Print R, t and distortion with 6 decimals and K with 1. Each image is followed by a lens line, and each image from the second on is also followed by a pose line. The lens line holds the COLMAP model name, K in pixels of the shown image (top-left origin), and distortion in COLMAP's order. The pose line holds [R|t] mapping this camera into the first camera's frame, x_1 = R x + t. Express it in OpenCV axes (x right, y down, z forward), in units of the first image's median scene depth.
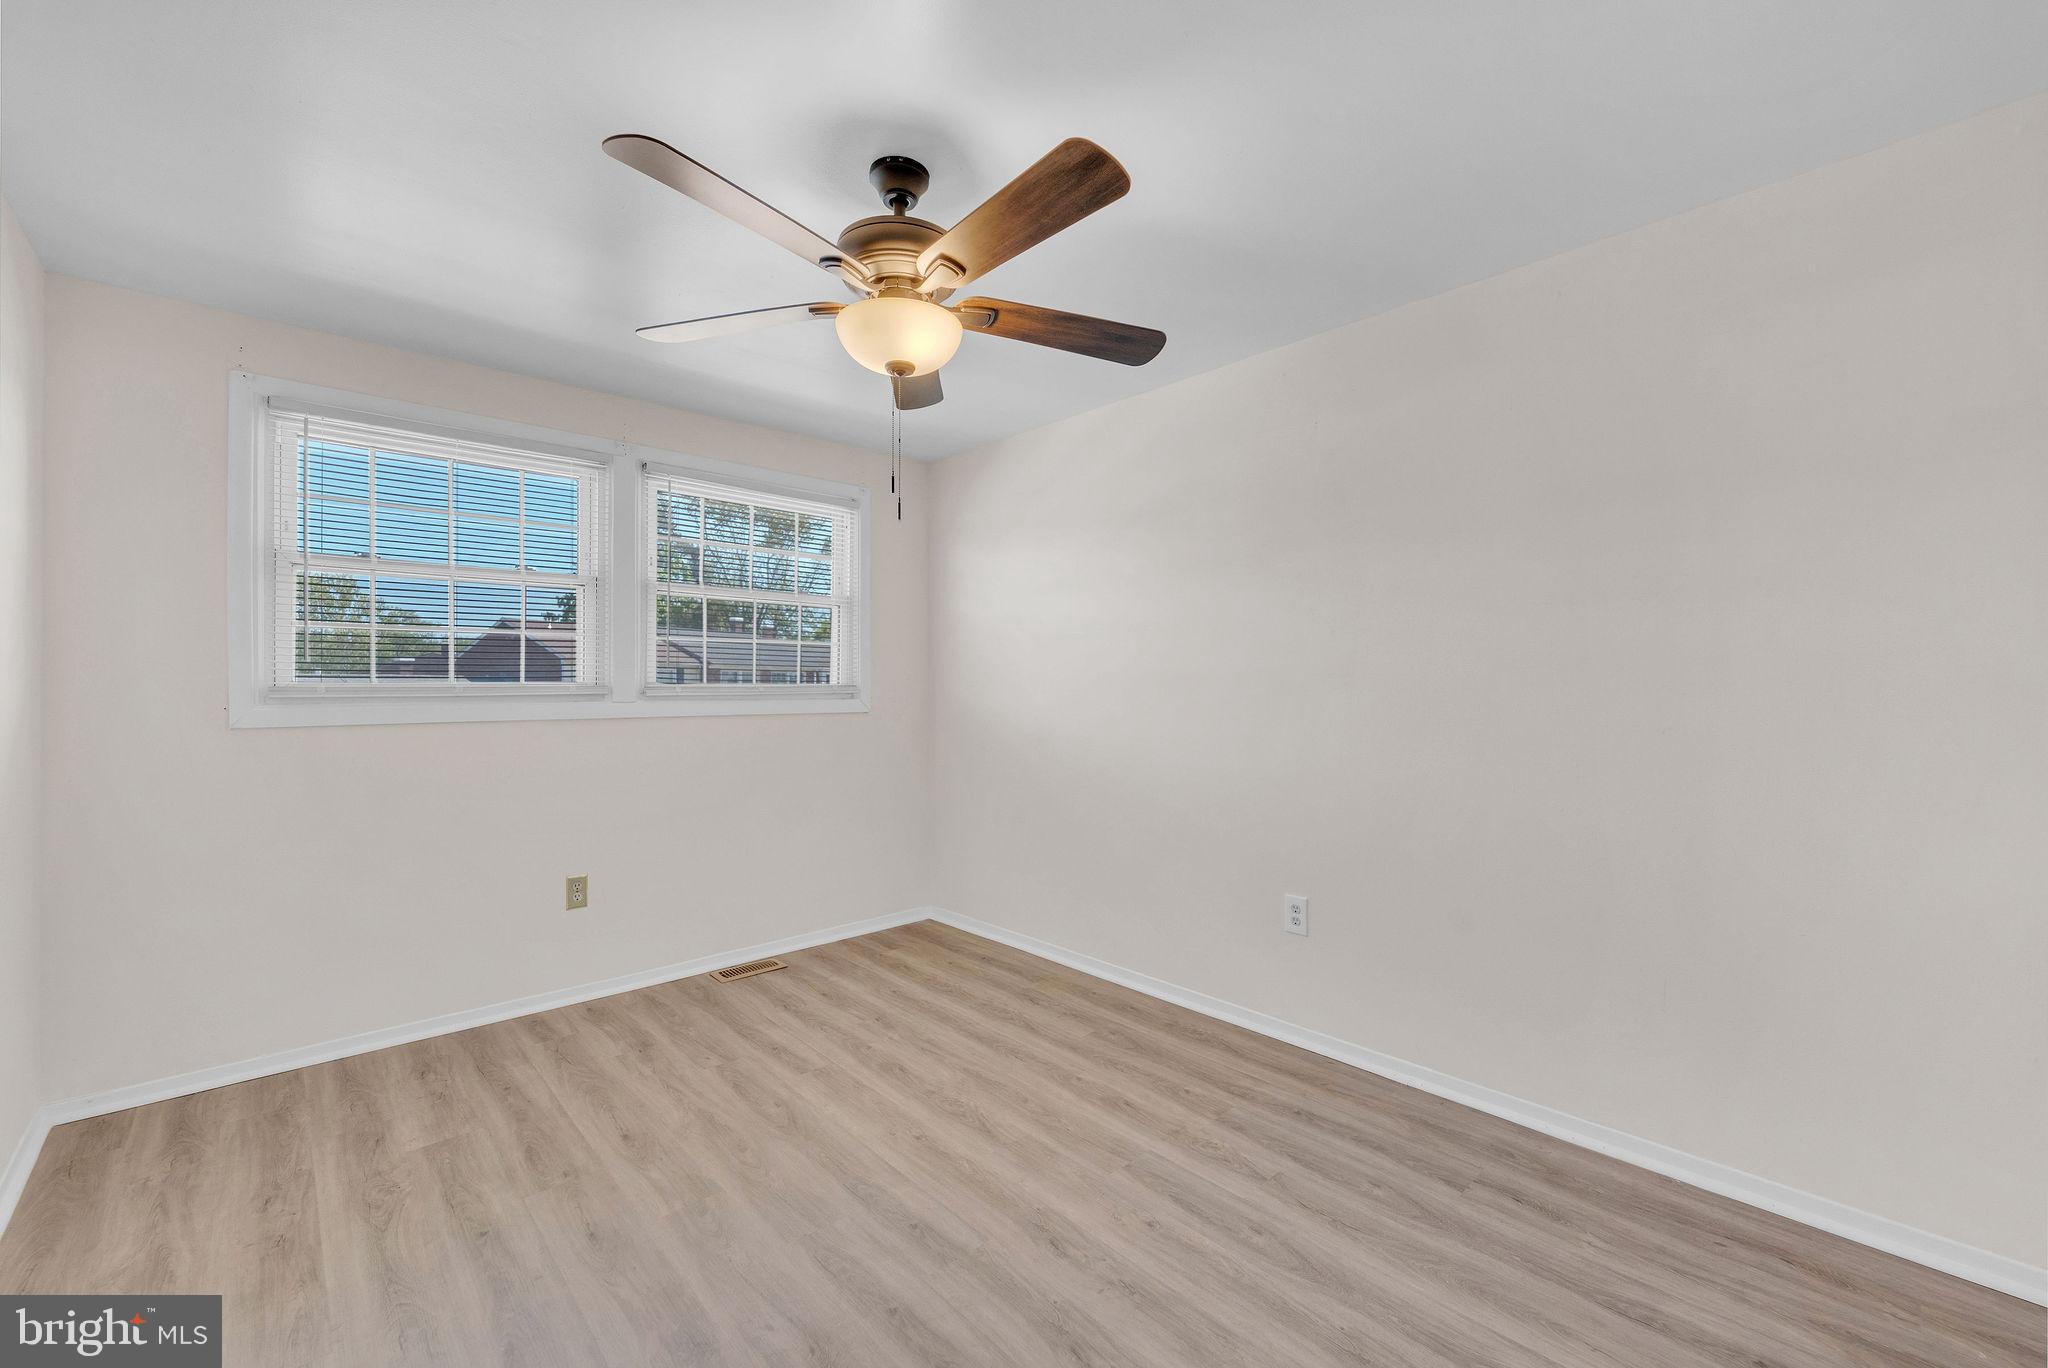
lens RADIAL K [[807.4, 0, 1019.4], [0, 807.4, 680.9], [0, 0, 1]] dist [-0.000931, -0.000083]
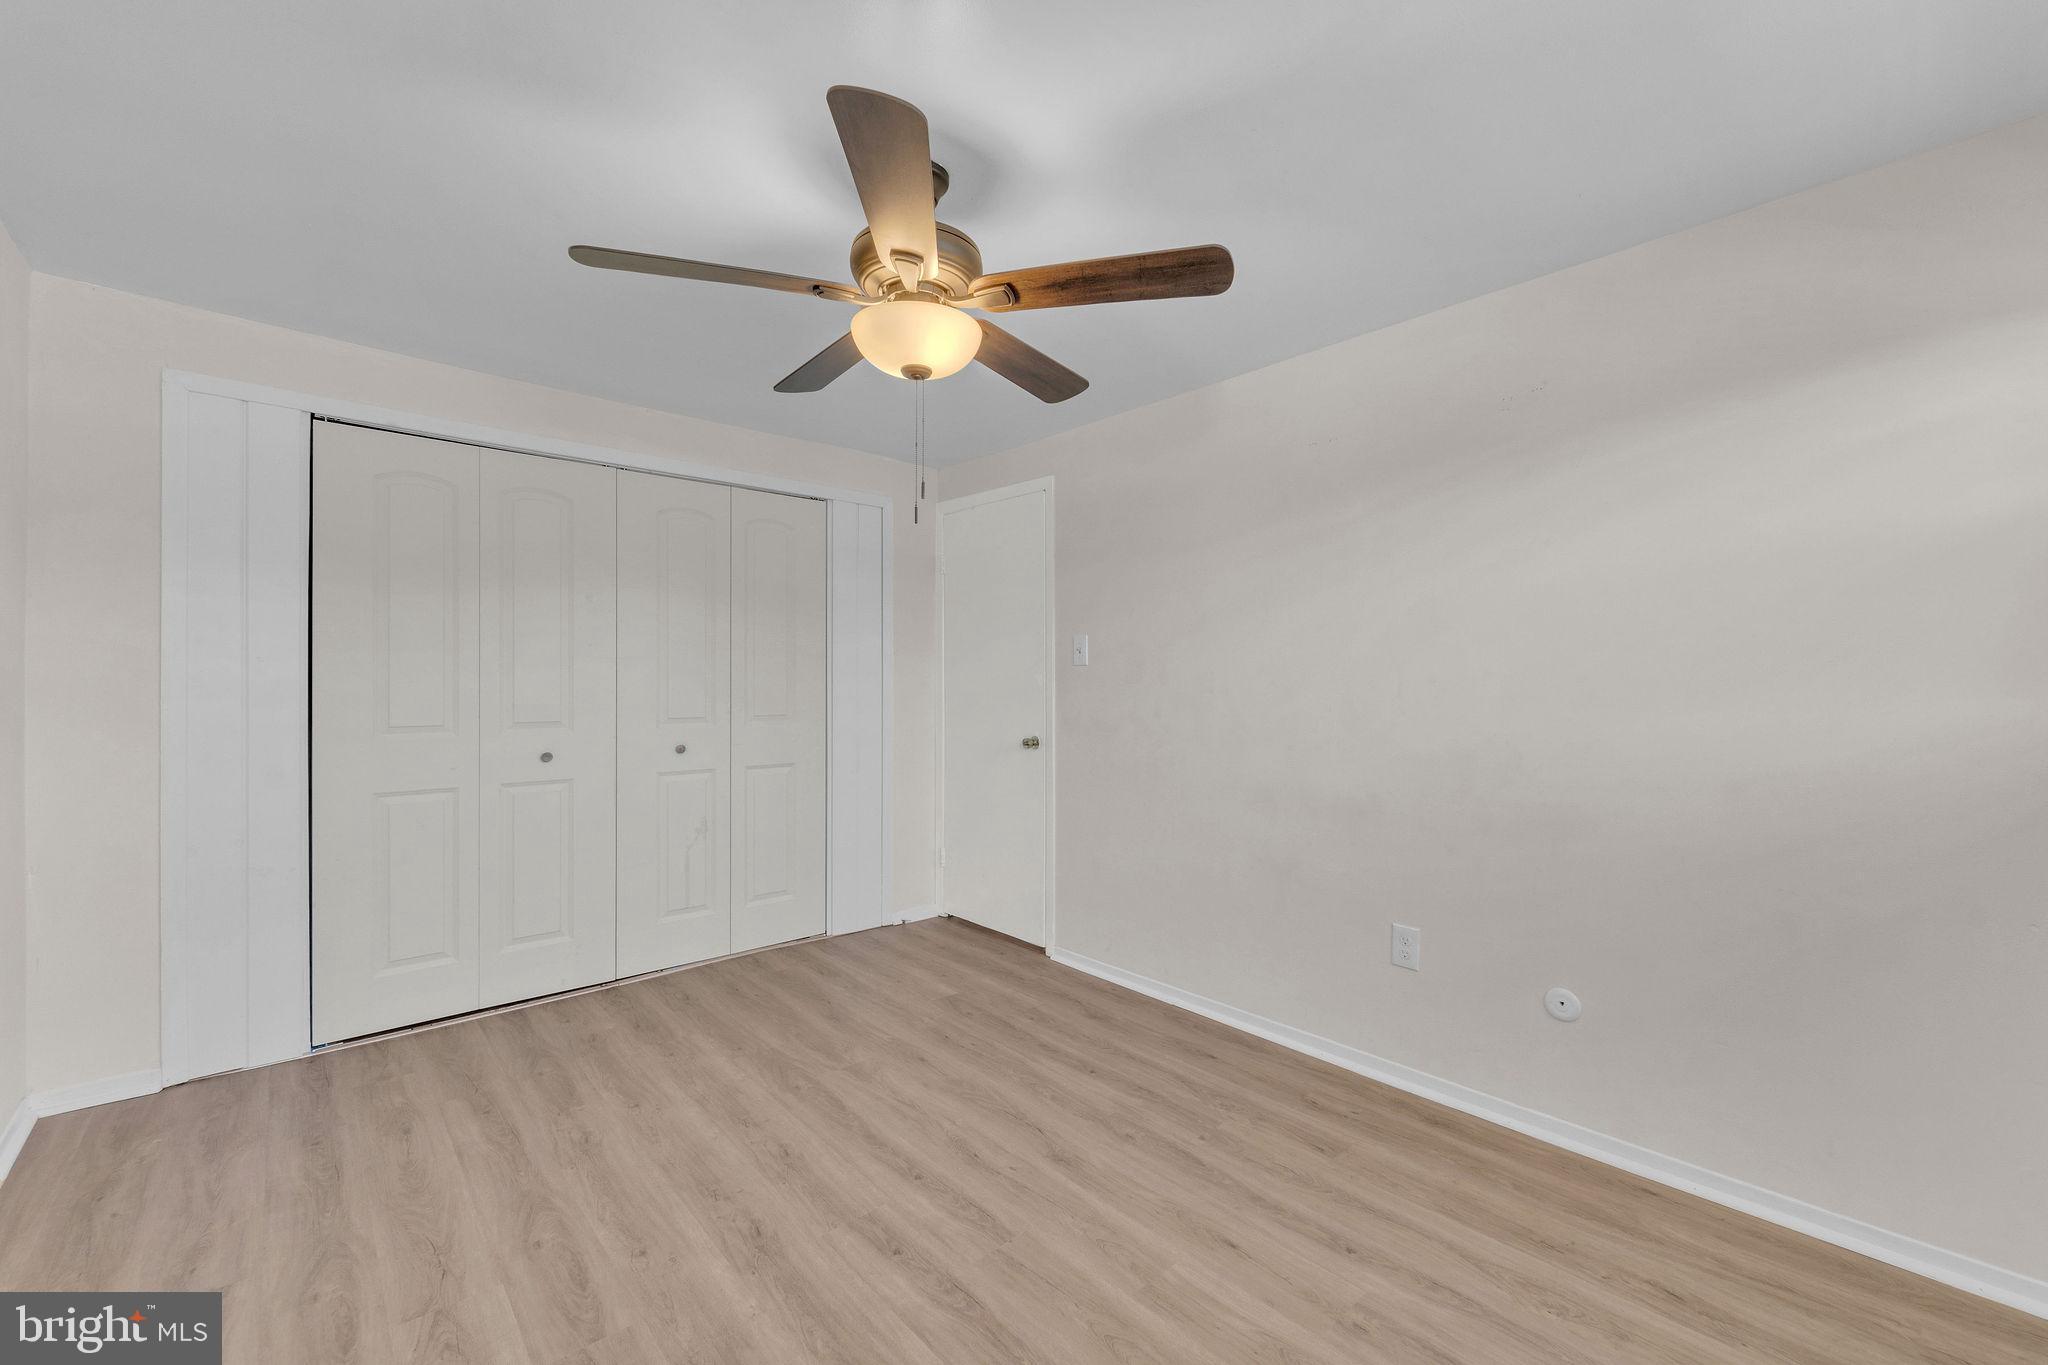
lens RADIAL K [[807.4, 0, 1024.1], [0, 807.4, 683.4], [0, 0, 1]] dist [-0.000931, -0.000083]
pose [[-0.999951, -0.003164, 0.009384, -0.290920], [-0.003215, 0.999980, -0.005428, 0.023778], [-0.009366, -0.005458, -0.999941, 1.984456]]
